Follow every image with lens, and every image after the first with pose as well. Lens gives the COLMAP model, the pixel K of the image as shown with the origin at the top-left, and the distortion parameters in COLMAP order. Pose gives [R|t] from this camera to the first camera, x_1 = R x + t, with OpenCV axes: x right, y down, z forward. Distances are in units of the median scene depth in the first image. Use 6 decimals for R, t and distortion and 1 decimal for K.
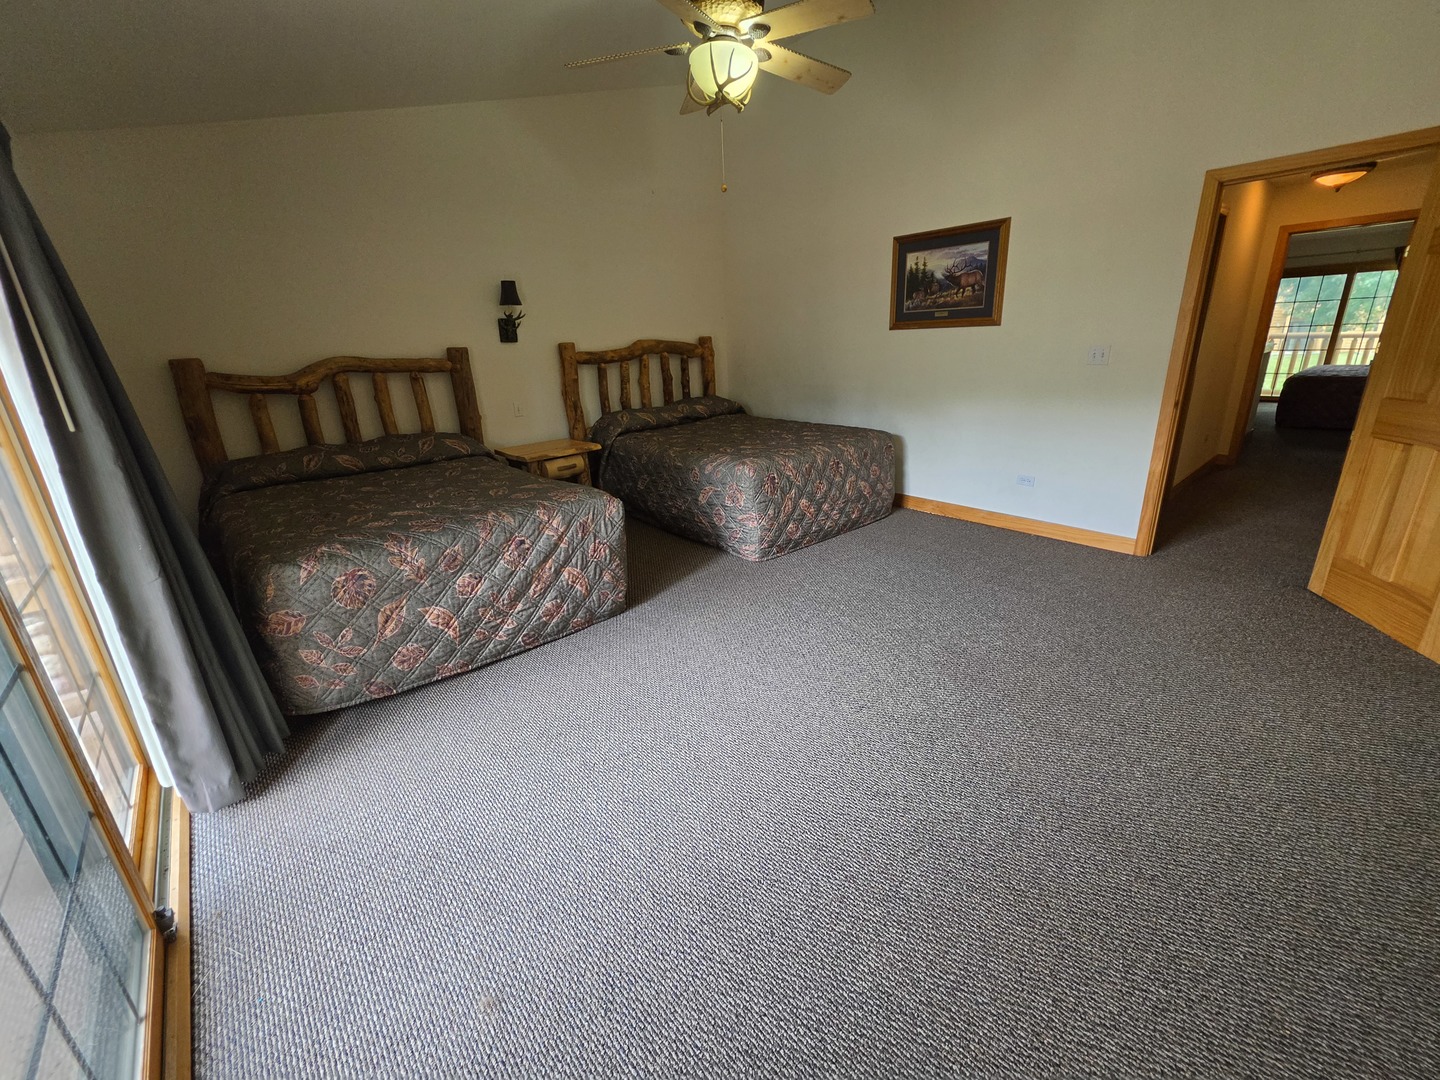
lens RADIAL K [[584.2, 0, 712.9], [0, 584.2, 539.4], [0, 0, 1]] dist [-0.001468, 0.000766]
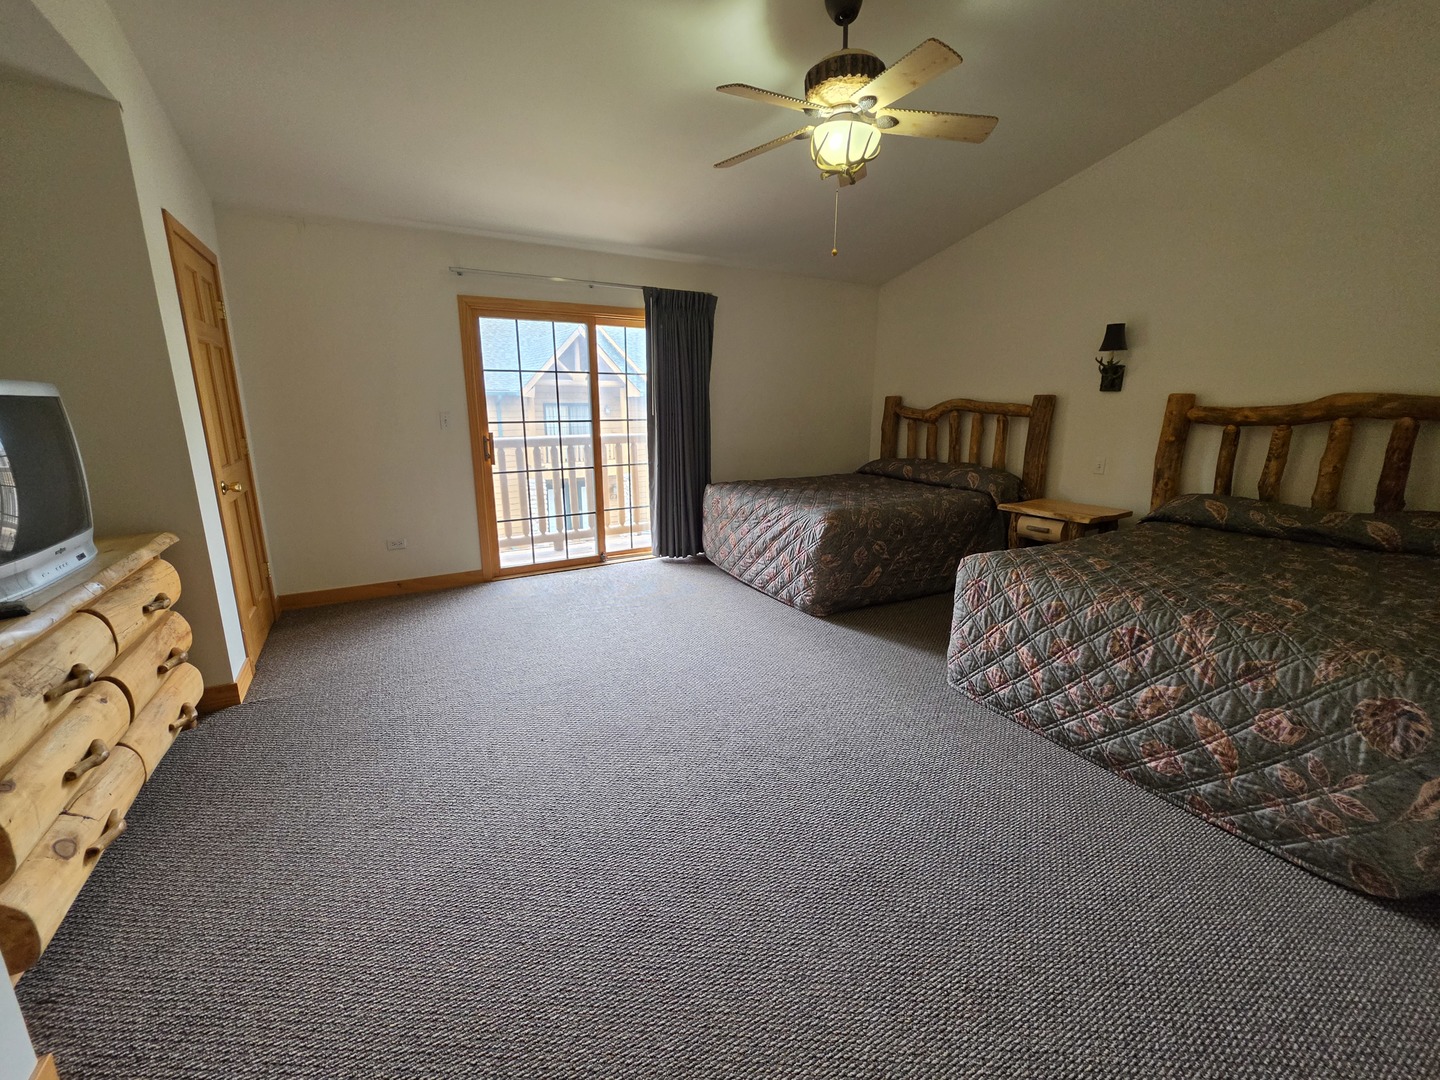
lens RADIAL K [[584.2, 0, 712.9], [0, 584.2, 539.4], [0, 0, 1]] dist [-0.001468, 0.000766]
pose [[-0.203057, 0.267143, -0.942021, 0.864249], [-0.310312, 0.894916, 0.320674, -0.298236], [0.928695, 0.357435, -0.098821, 0.774647]]
